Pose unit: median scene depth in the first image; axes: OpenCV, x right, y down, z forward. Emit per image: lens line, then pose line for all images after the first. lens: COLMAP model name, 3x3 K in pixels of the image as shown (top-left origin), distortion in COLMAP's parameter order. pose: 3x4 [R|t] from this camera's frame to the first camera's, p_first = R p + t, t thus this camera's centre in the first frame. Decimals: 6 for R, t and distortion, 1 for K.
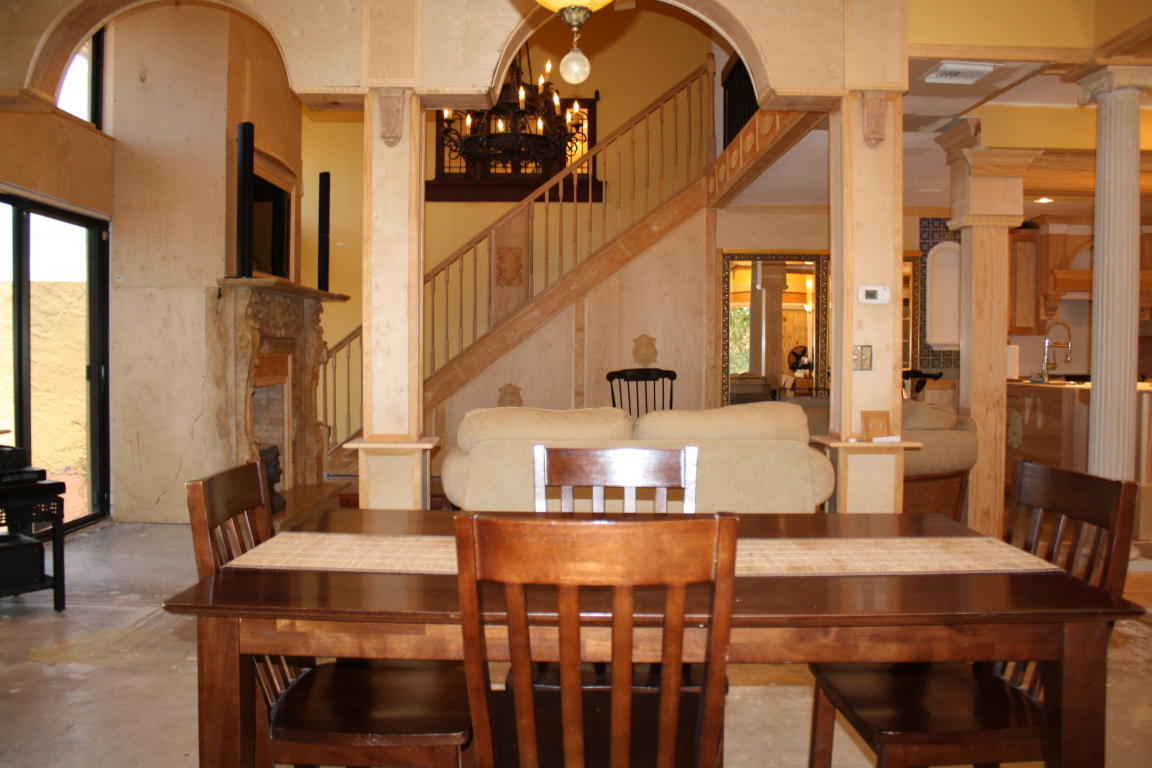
lens RADIAL K [[969.6, 0, 575.2], [0, 969.6, 385.0], [0, 0, 1]] dist [-0.104872, 0.028897]
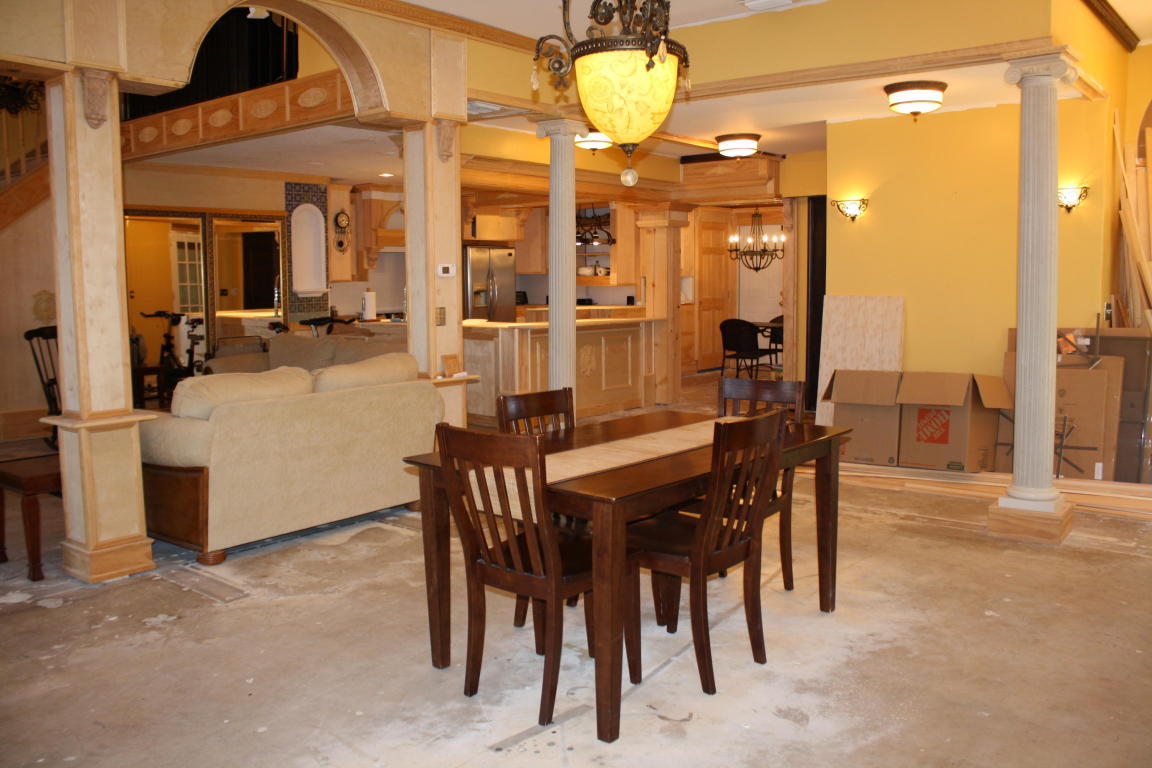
lens RADIAL K [[969.6, 0, 575.0], [0, 969.6, 383.2], [0, 0, 1]] dist [-0.104872, 0.028897]
pose [[0.642800, -0.090787, 0.760635, -0.312909], [0.034708, 0.995384, 0.089474, -0.024903], [-0.765248, -0.031114, 0.642984, -0.016446]]
